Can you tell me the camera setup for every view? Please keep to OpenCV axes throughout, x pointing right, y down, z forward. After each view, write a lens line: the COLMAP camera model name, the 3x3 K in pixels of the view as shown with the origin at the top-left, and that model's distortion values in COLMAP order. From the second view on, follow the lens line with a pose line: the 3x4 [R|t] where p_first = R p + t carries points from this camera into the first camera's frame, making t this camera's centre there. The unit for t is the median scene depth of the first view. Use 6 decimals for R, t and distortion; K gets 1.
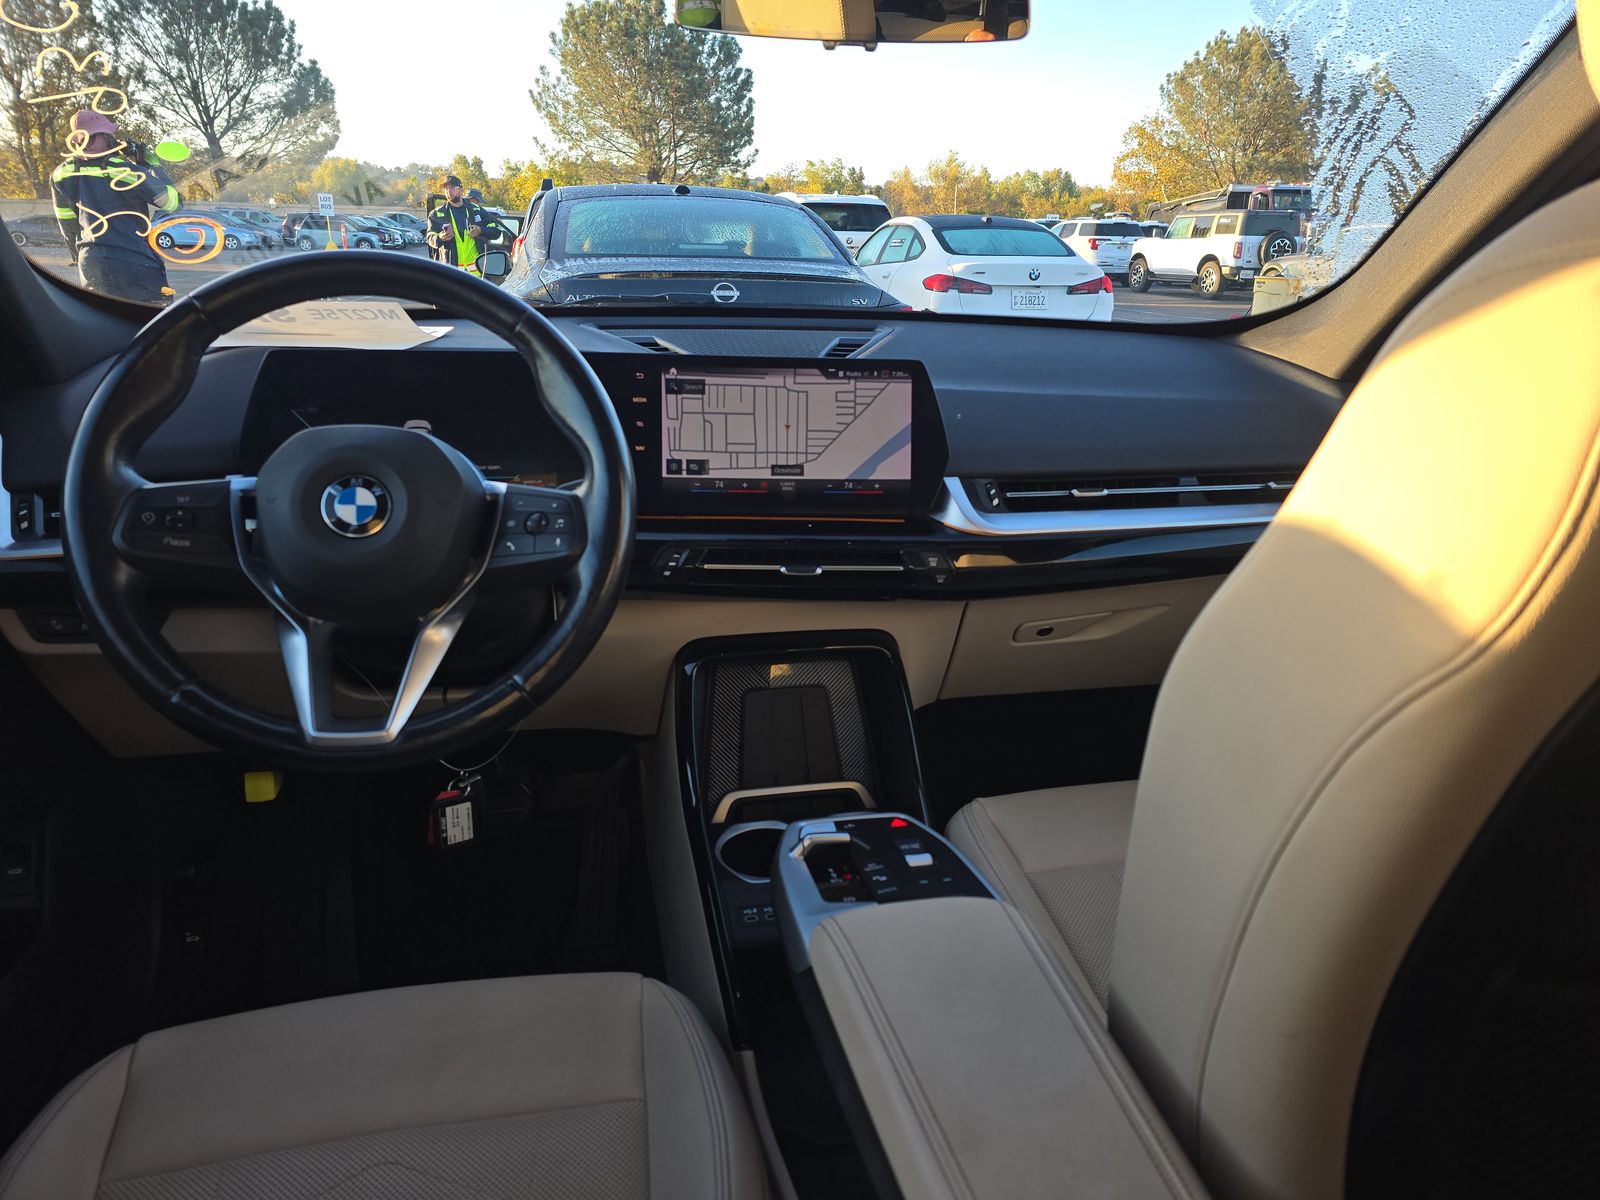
lens RADIAL K [[1087.8, 0, 800.0], [0, 1087.8, 600.0], [0, 0, 1]] dist [0.065809, -0.043547]
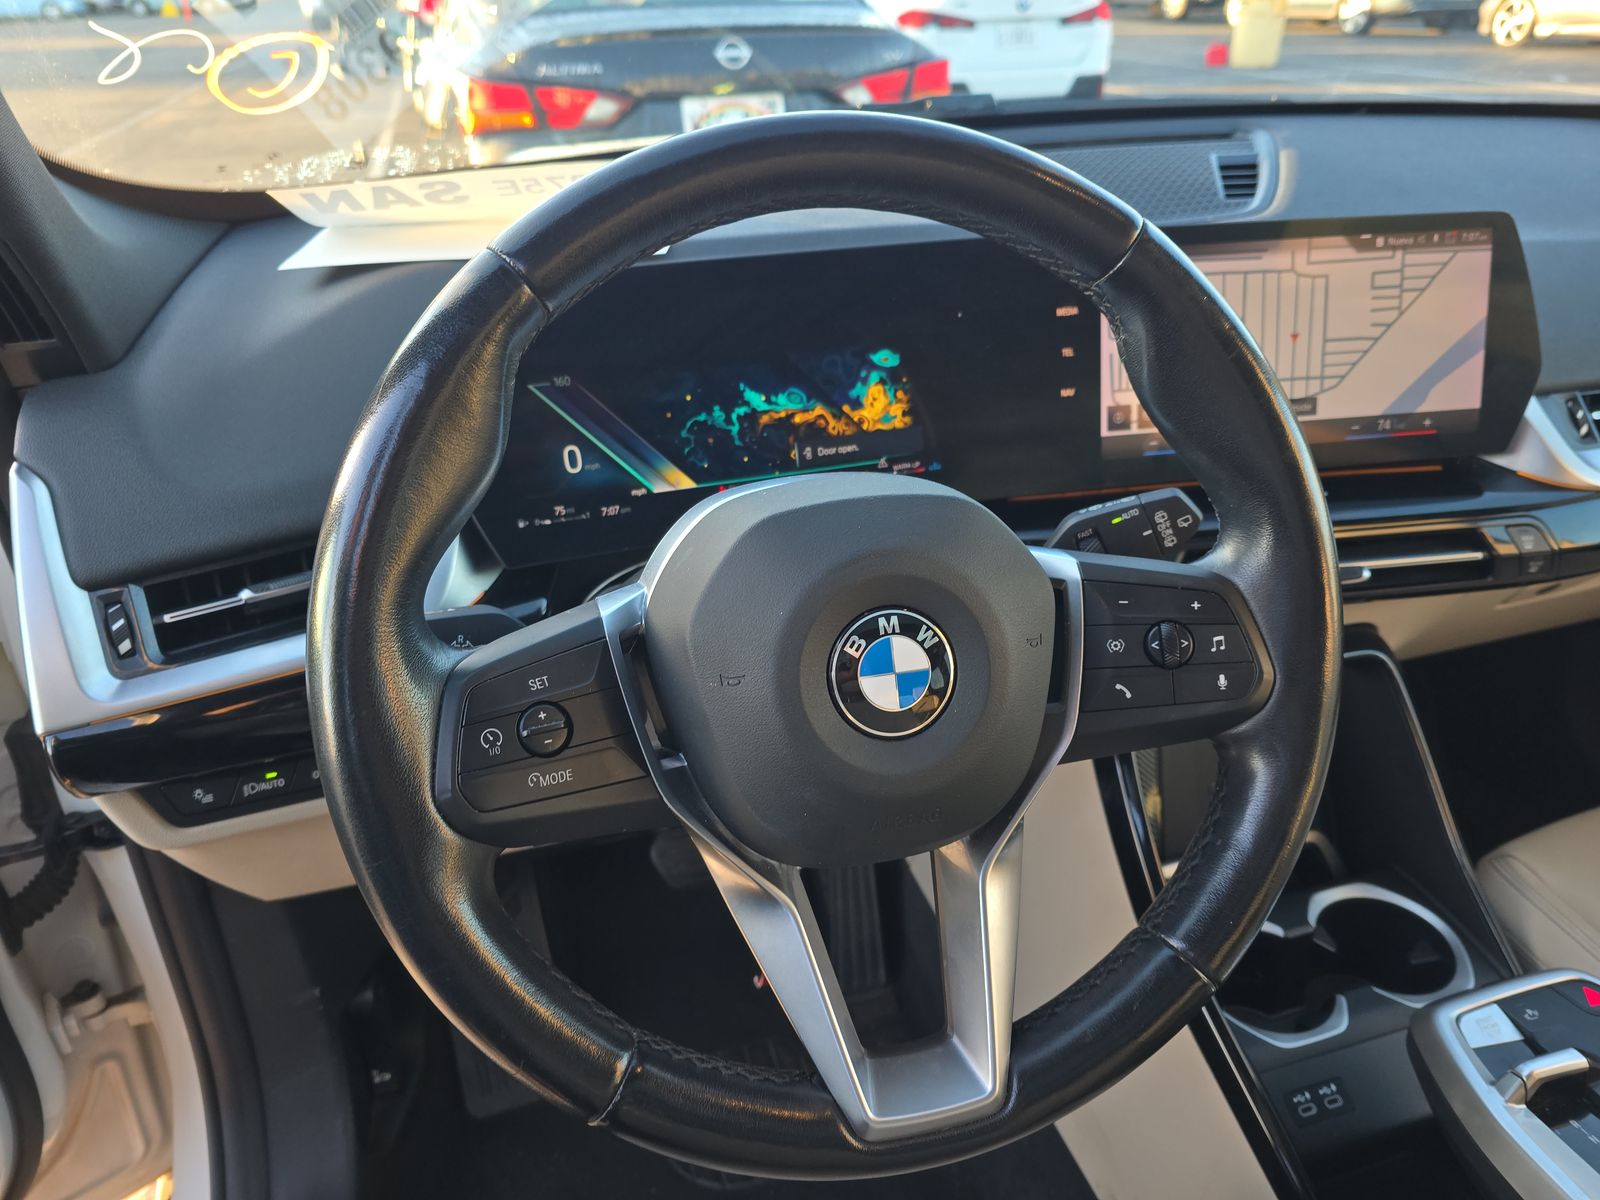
lens RADIAL K [[1108.0, 0, 800.0], [0, 1108.0, 600.0], [0, 0, 1]] dist [0.023343, -0.006073]
pose [[0.995211, -0.080362, 0.055650, -0.337276], [0.067741, 0.977441, 0.200052, -0.158326], [-0.070471, -0.195324, 0.978204, 0.371692]]
